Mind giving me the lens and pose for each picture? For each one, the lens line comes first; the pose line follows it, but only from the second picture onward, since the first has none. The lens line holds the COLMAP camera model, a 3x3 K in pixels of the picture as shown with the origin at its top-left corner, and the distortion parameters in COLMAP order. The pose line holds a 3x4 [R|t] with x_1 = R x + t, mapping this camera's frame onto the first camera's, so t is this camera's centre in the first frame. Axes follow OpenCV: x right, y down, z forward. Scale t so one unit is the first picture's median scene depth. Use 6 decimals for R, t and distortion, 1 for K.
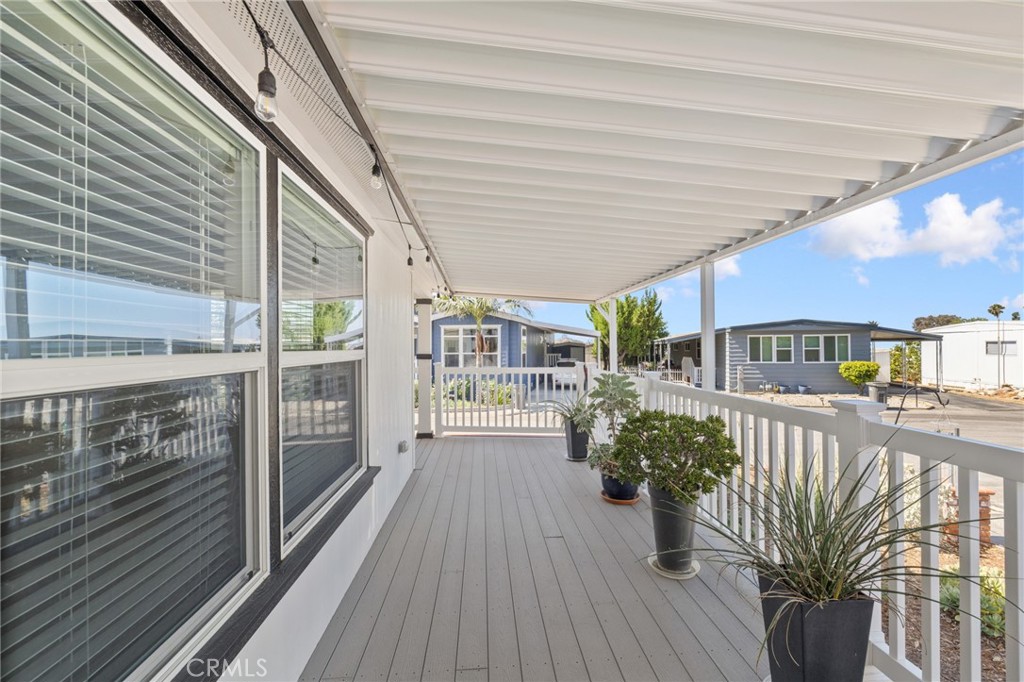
lens RADIAL K [[448.8, 0, 511.1], [0, 448.8, 343.3], [0, 0, 1]] dist [-0.000612, 0.000156]
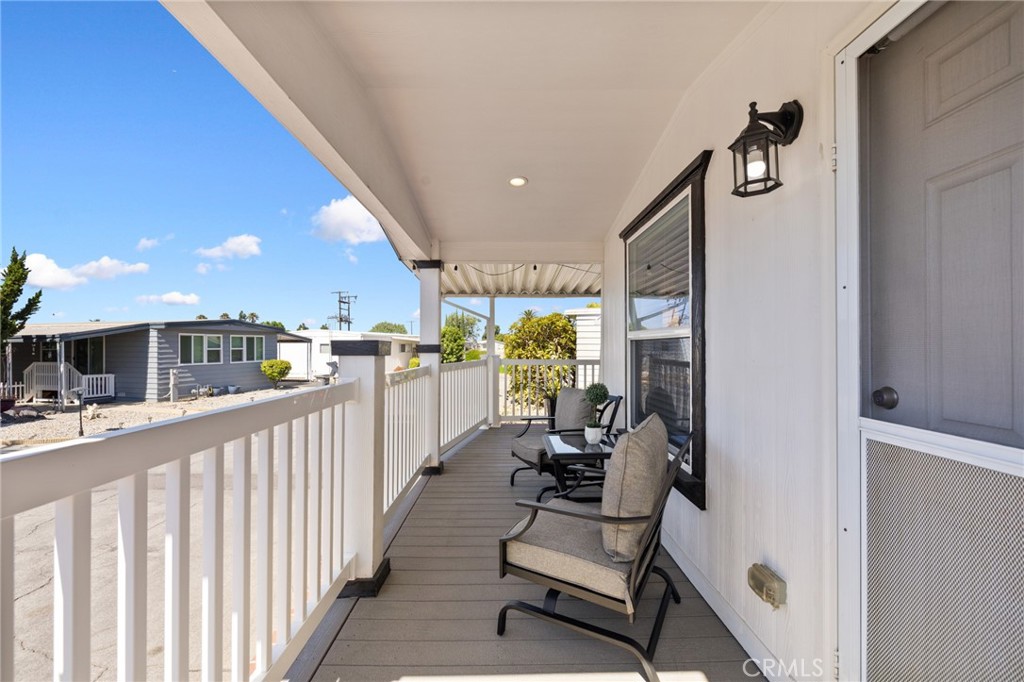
lens RADIAL K [[448.8, 0, 511.6], [0, 448.8, 343.2], [0, 0, 1]] dist [-0.000612, 0.000156]
pose [[0.058249, 0.014156, 0.998202, -0.310090], [-0.004320, 0.999894, -0.013928, 0.010418], [-0.998293, -0.003501, 0.058304, 0.316670]]
